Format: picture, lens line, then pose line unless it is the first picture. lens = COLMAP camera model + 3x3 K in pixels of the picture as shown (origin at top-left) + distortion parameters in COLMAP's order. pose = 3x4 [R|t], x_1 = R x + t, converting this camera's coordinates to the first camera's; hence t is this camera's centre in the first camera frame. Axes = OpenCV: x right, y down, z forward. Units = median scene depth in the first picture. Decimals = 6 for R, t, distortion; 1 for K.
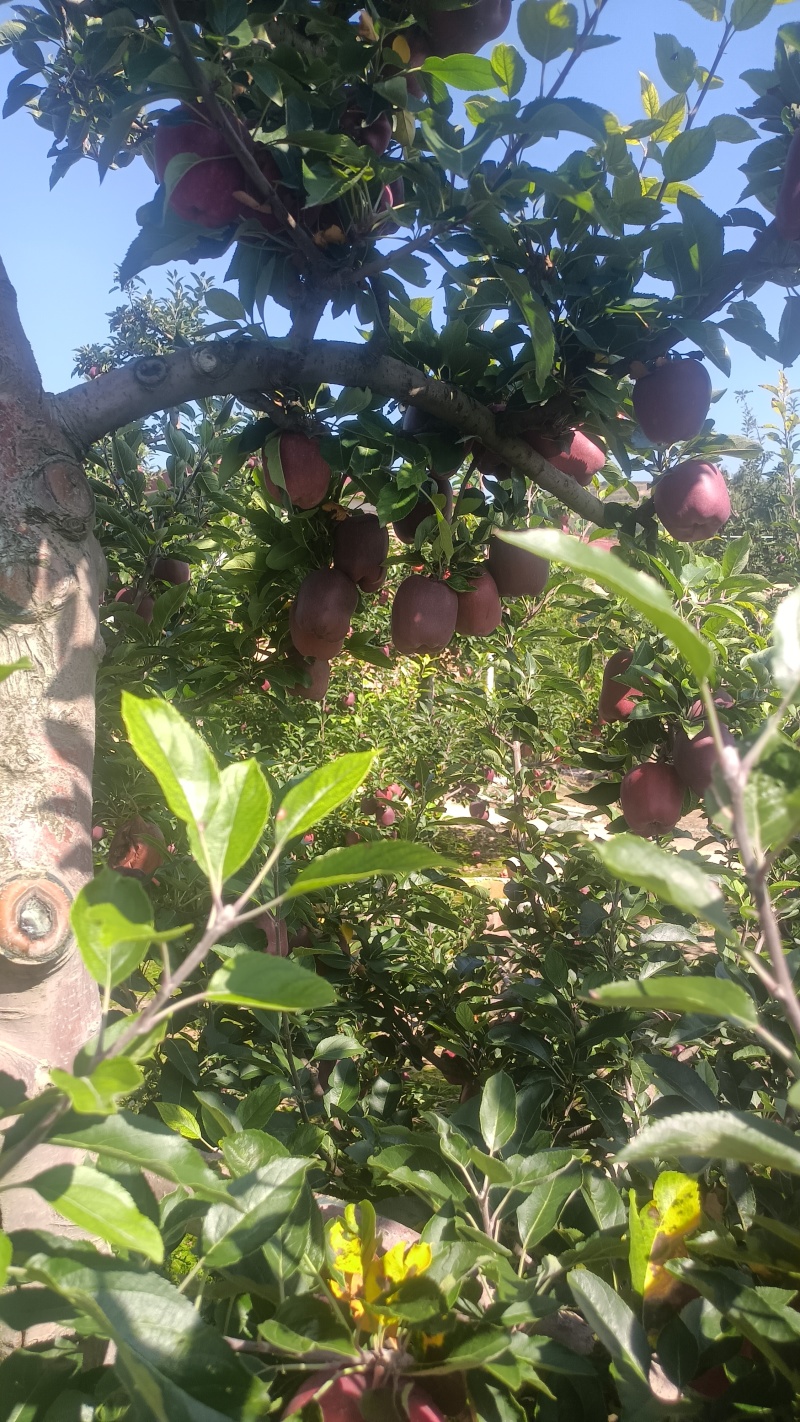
lens RADIAL K [[1065.7, 0, 400.0], [0, 1065.7, 711.0], [0, 0, 1]] dist [0.018051, -0.000917]
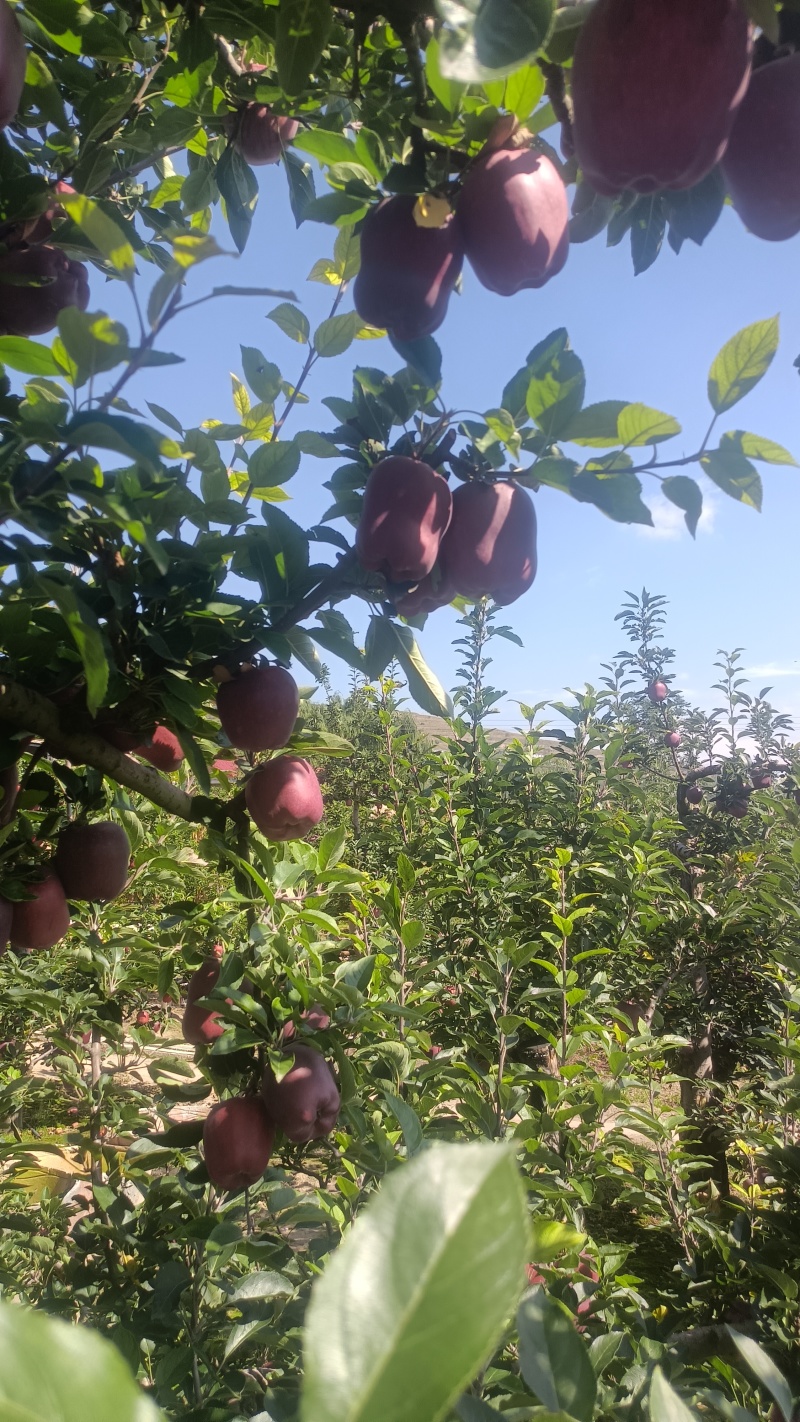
lens RADIAL K [[1037.7, 0, 400.0], [0, 1037.7, 711.0], [0, 0, 1]] dist [0.008489, -0.000185]
pose [[0.939197, 0.044673, 0.340461, 0.061614], [0.019925, 0.982740, -0.183914, -0.115491], [-0.342801, 0.179516, 0.922096, 0.122813]]
